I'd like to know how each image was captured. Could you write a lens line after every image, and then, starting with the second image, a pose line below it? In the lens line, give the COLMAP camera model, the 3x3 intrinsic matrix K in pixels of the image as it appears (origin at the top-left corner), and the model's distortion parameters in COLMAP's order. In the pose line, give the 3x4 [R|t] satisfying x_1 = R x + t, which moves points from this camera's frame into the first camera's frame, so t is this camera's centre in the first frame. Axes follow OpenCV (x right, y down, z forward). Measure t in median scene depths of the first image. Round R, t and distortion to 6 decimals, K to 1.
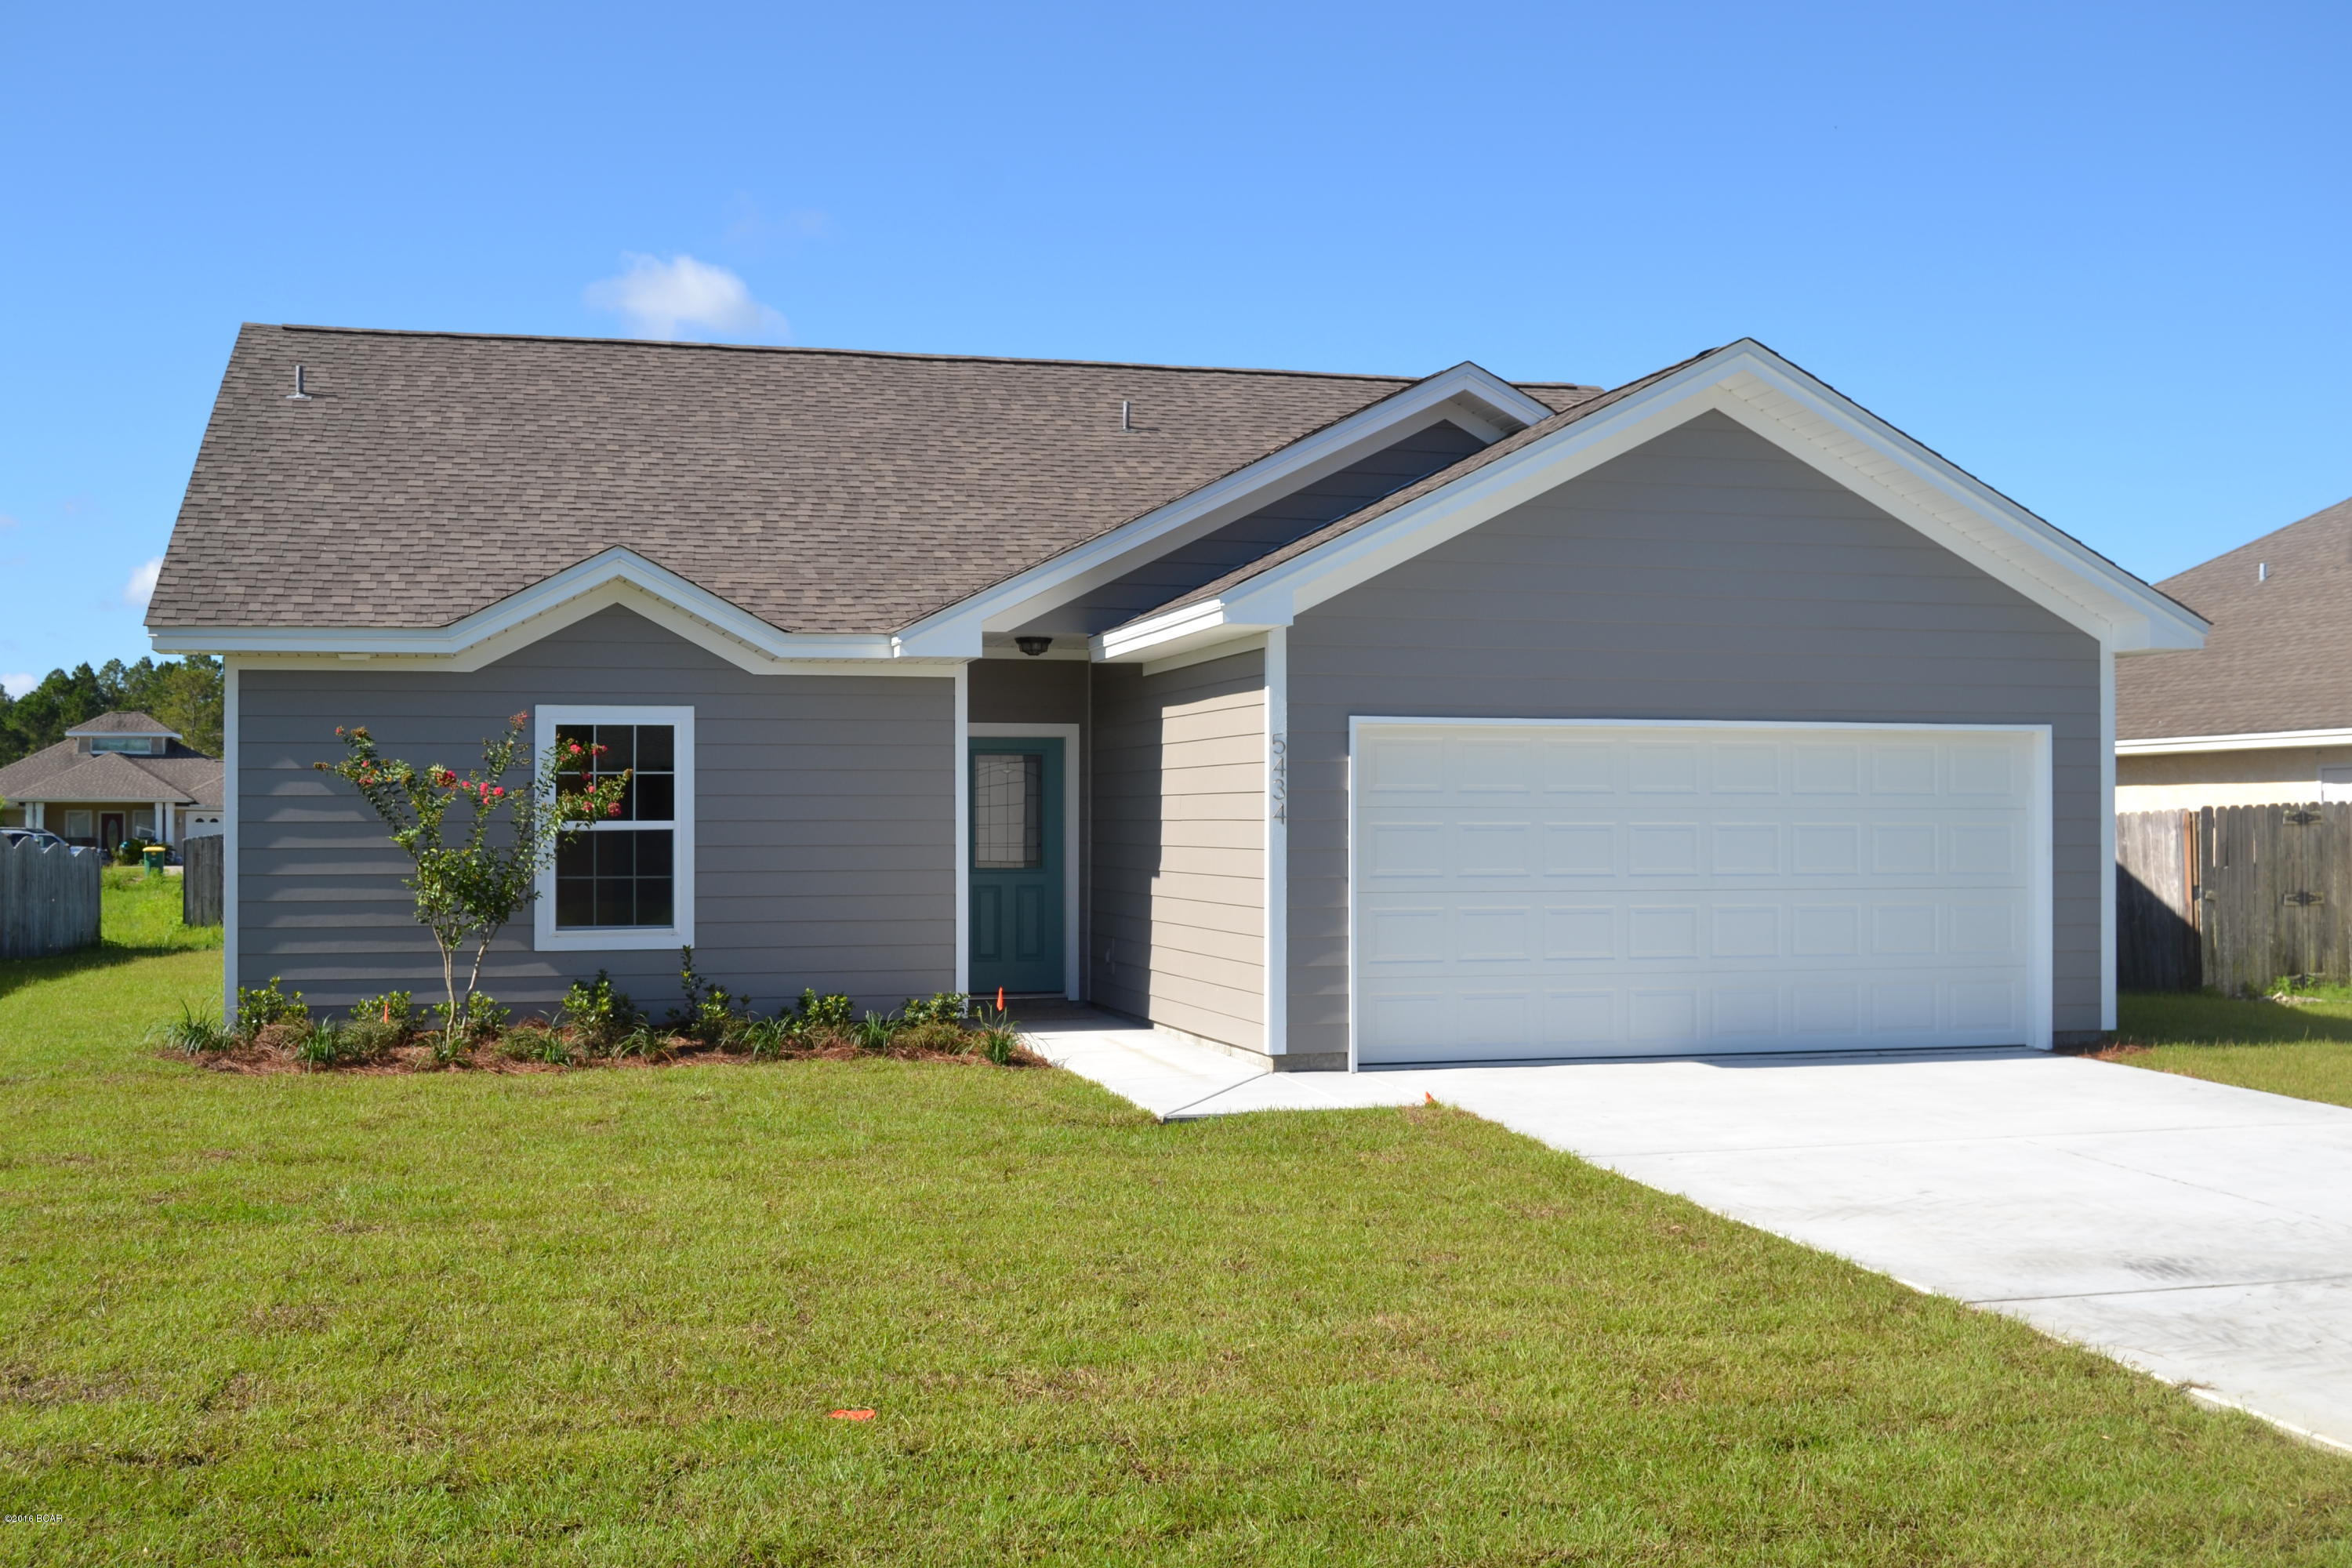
lens RADIAL K [[2641.0, 0, 1179.6], [0, 2641.0, 793.4], [0, 0, 1]] dist [0.003602, 0.000000]
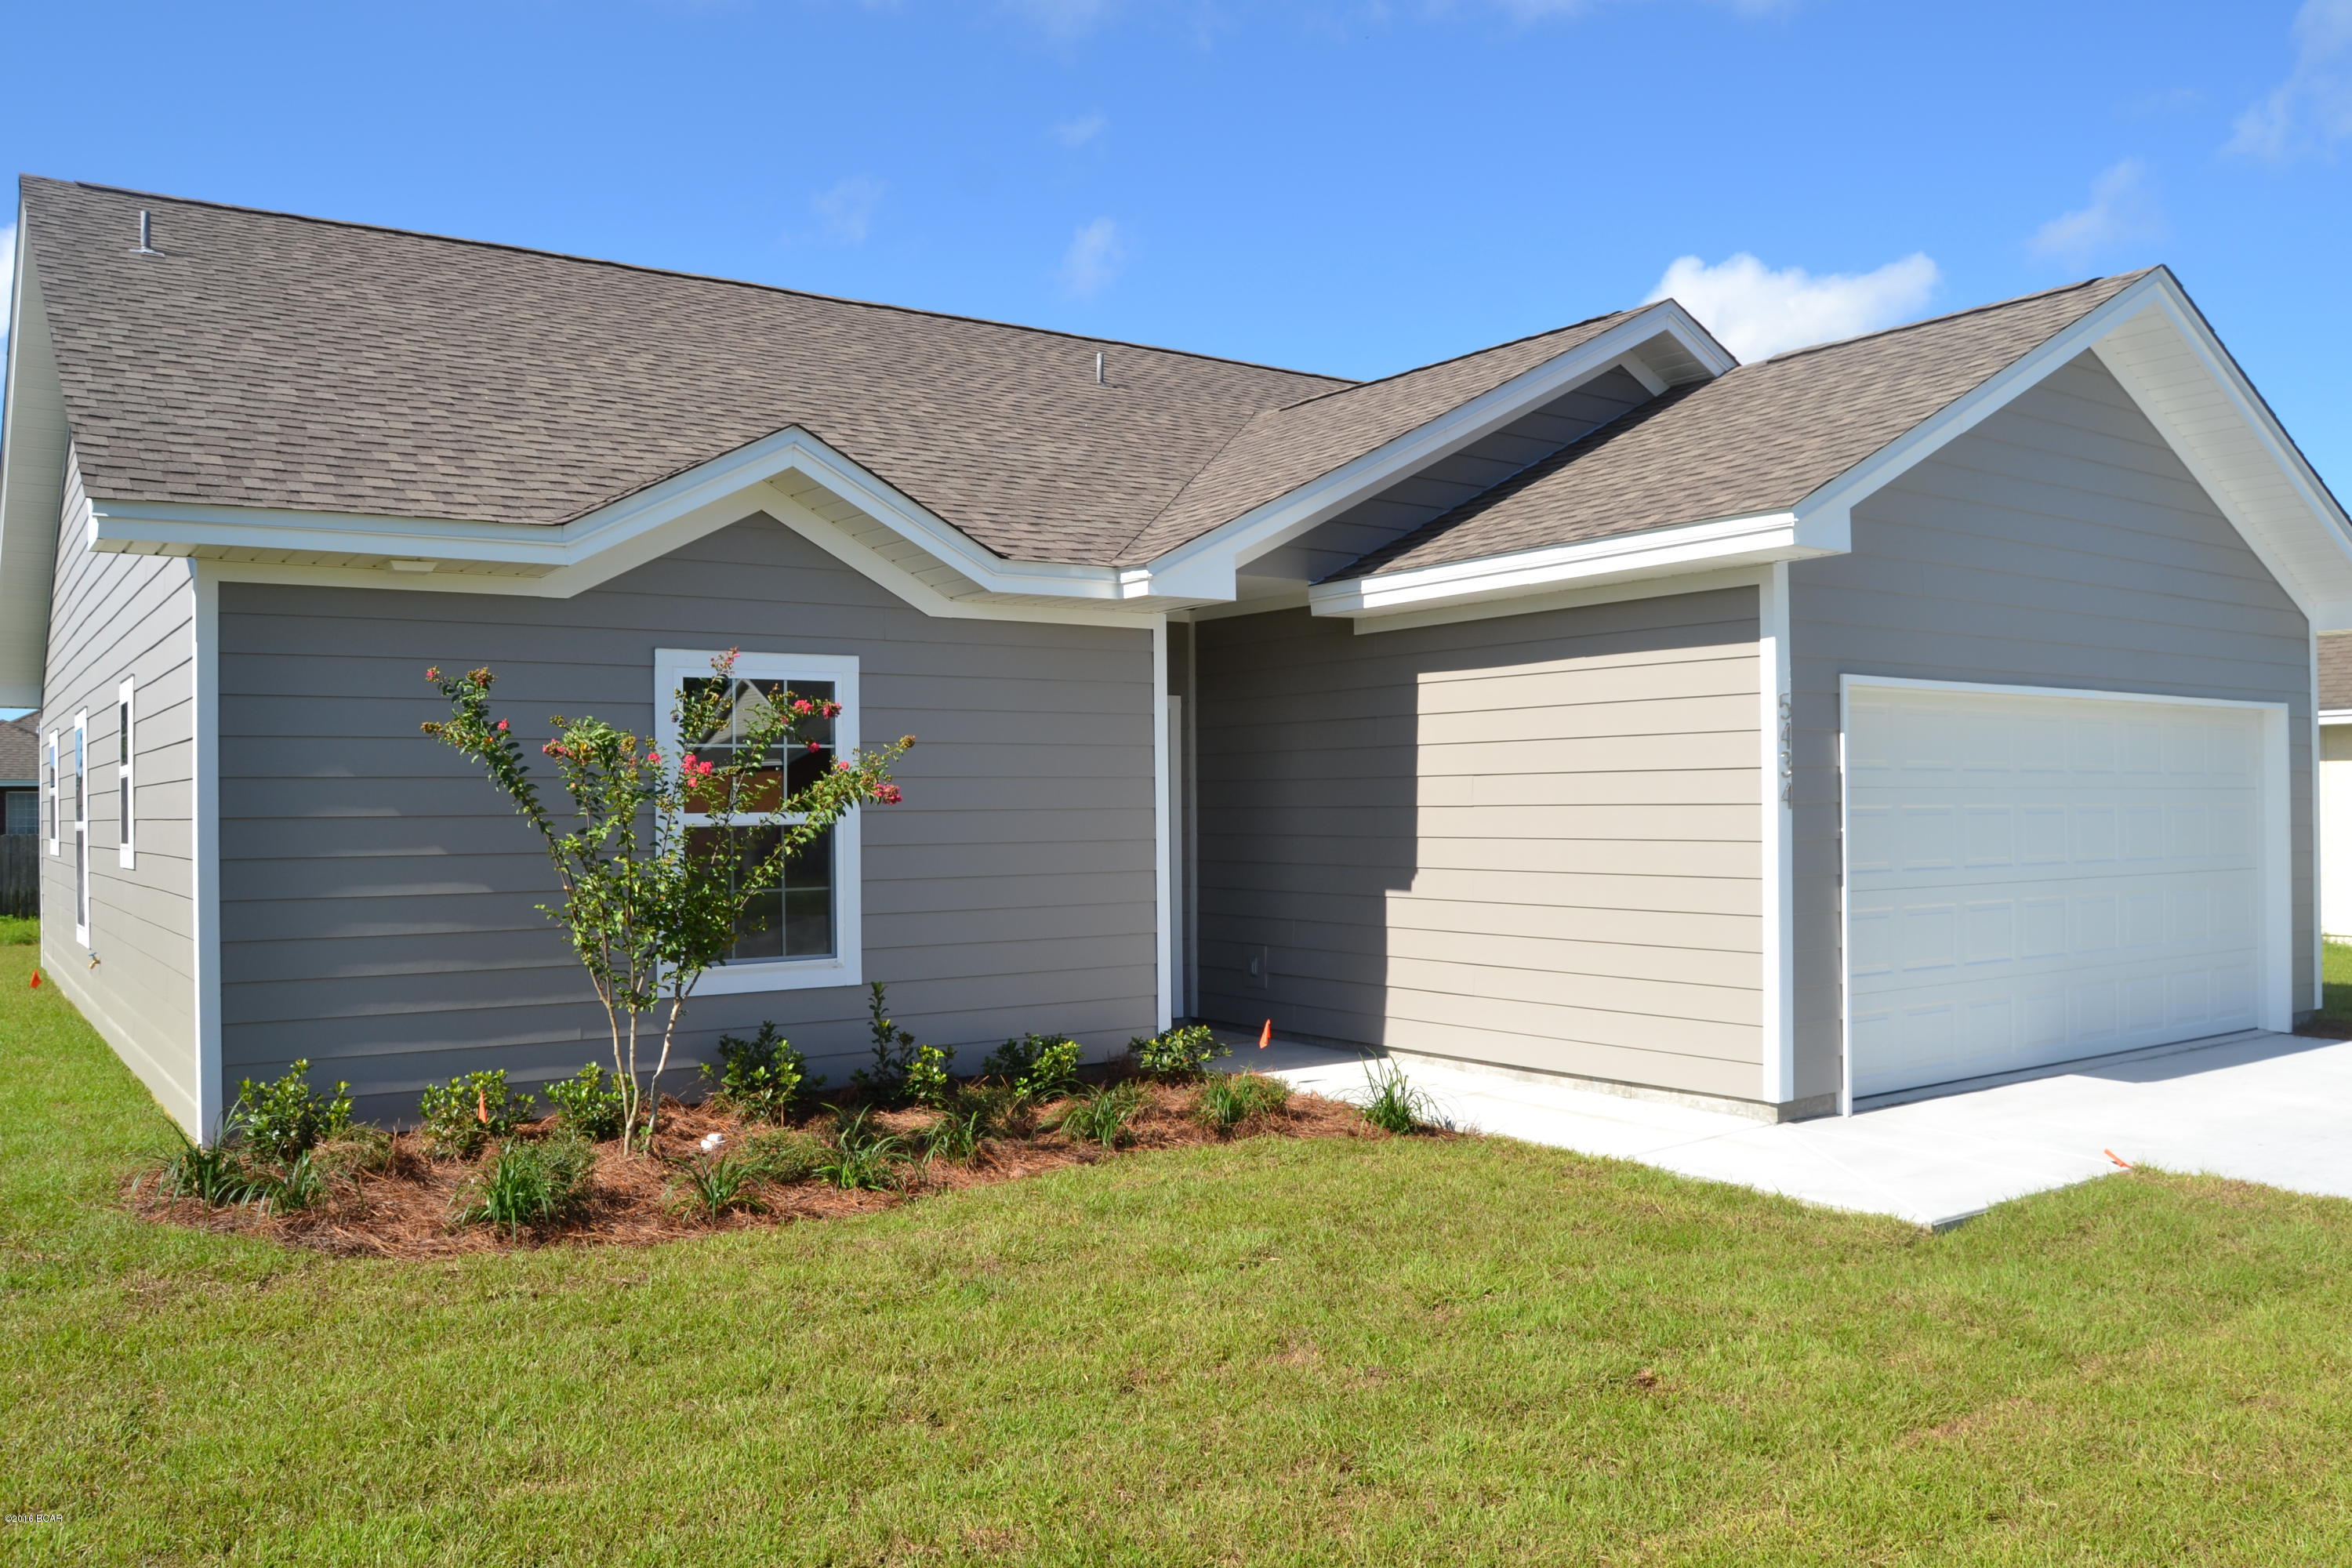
lens RADIAL K [[1859.0, 0, 1167.9], [0, 1859.0, 776.3], [0, 0, 1]] dist [-0.073483, 0.003414]
pose [[0.930827, -0.001580, 0.365455, -0.294350], [0.003937, 0.999976, -0.005705, 0.003793], [-0.365438, 0.006749, 0.930811, 0.489730]]
